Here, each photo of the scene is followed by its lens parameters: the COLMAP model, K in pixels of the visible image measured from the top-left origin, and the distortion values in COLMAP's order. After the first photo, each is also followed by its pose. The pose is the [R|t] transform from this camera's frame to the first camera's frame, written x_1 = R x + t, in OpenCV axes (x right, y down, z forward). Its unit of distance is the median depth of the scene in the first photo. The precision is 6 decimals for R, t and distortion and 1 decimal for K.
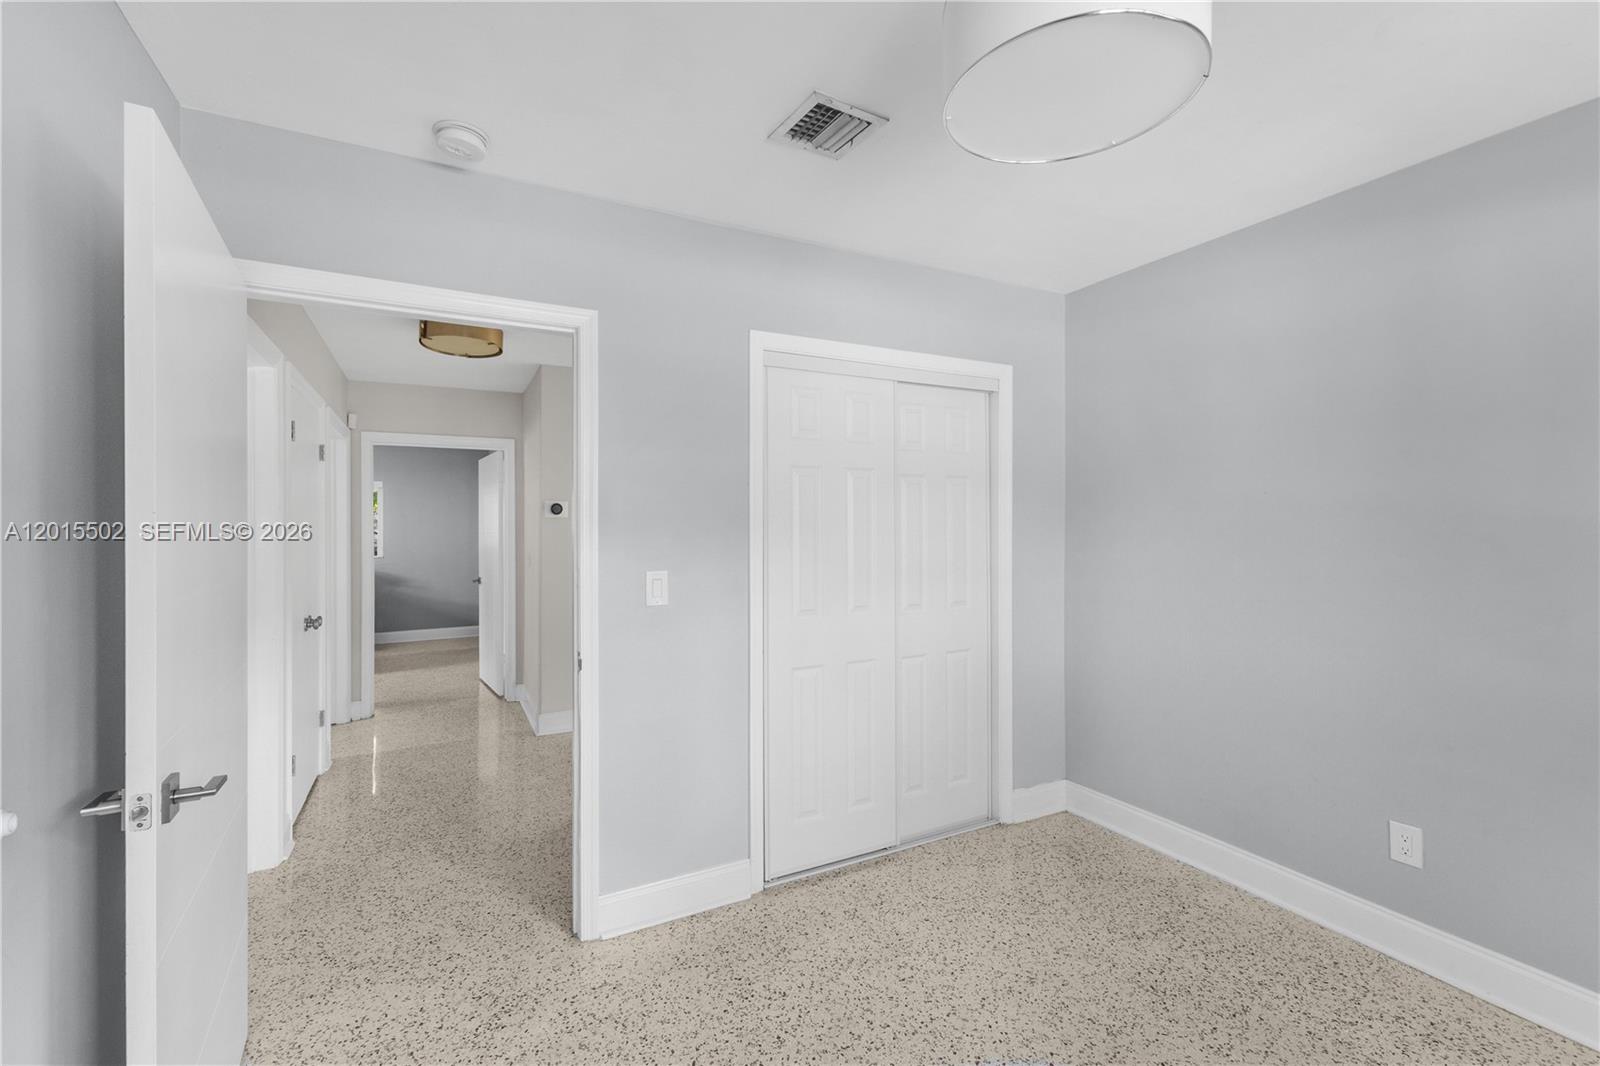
lens RADIAL K [[692.3, 0, 802.8], [0, 692.3, 527.4], [0, 0, 1]] dist [0.008701, -0.000525]
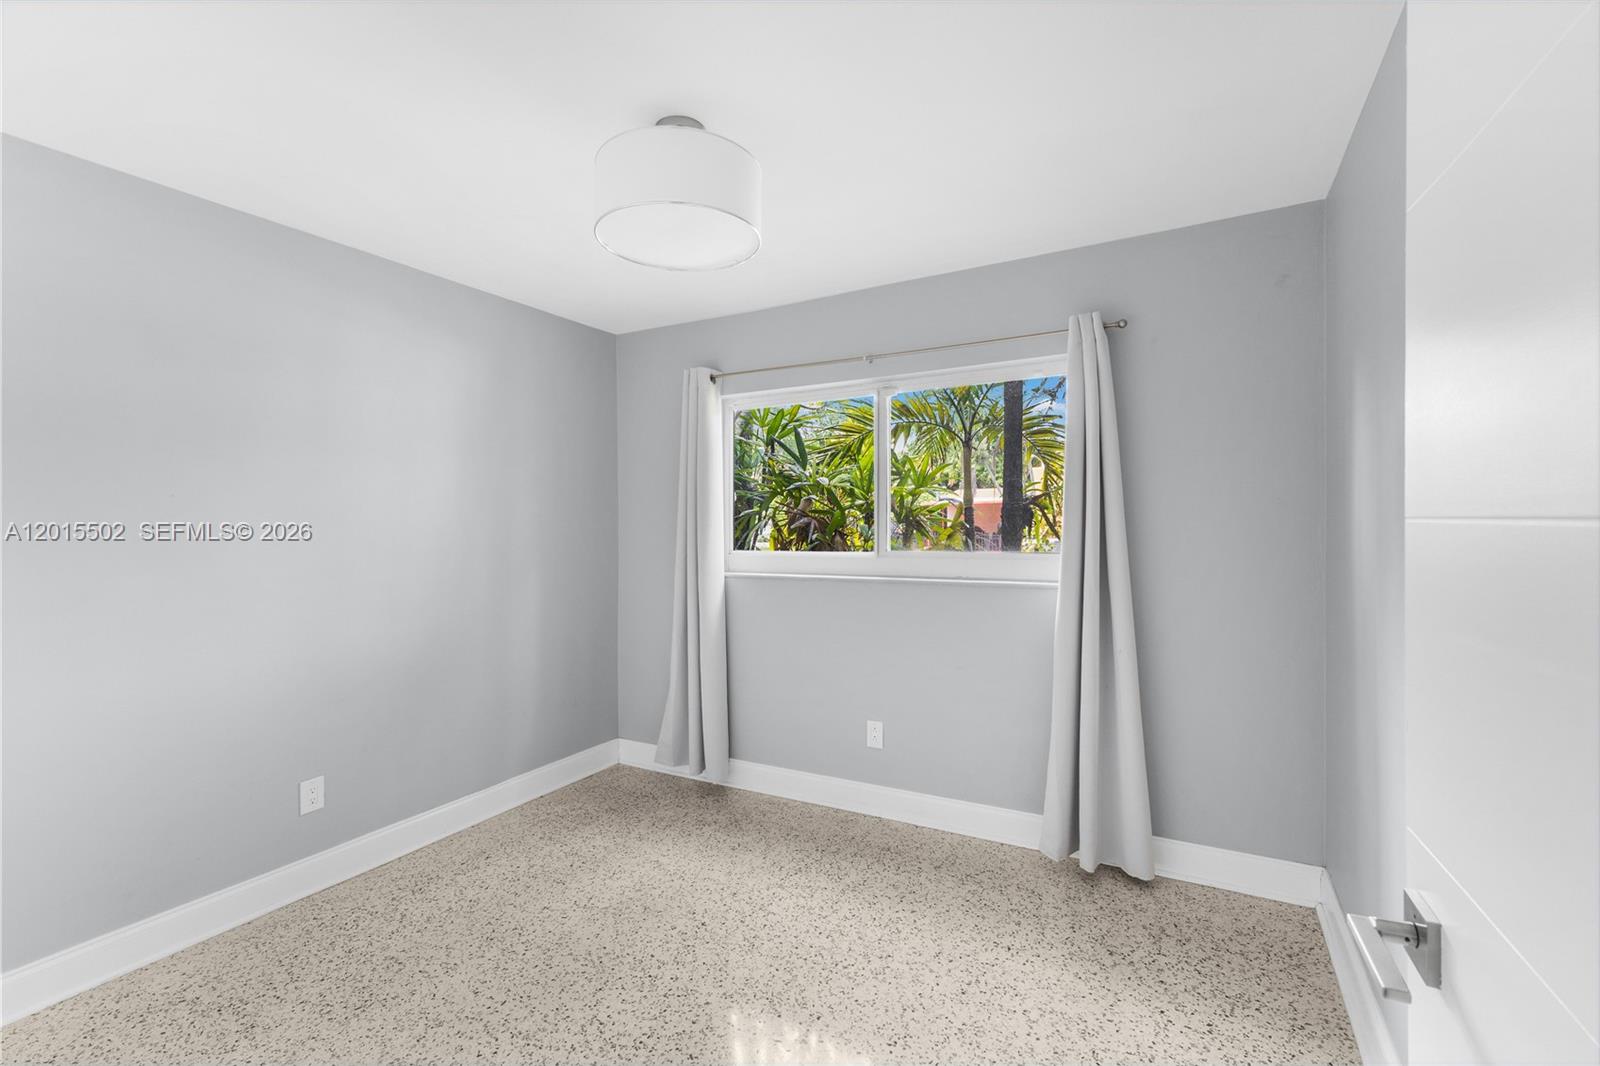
lens RADIAL K [[692.3, 0, 800.5], [0, 692.3, 531.7], [0, 0, 1]] dist [0.008701, -0.000525]
pose [[-0.557621, -0.001488, 0.830094, -0.622241], [0.004856, 0.999975, 0.005055, -0.008055], [-0.830081, 0.006849, -0.557600, 0.977866]]
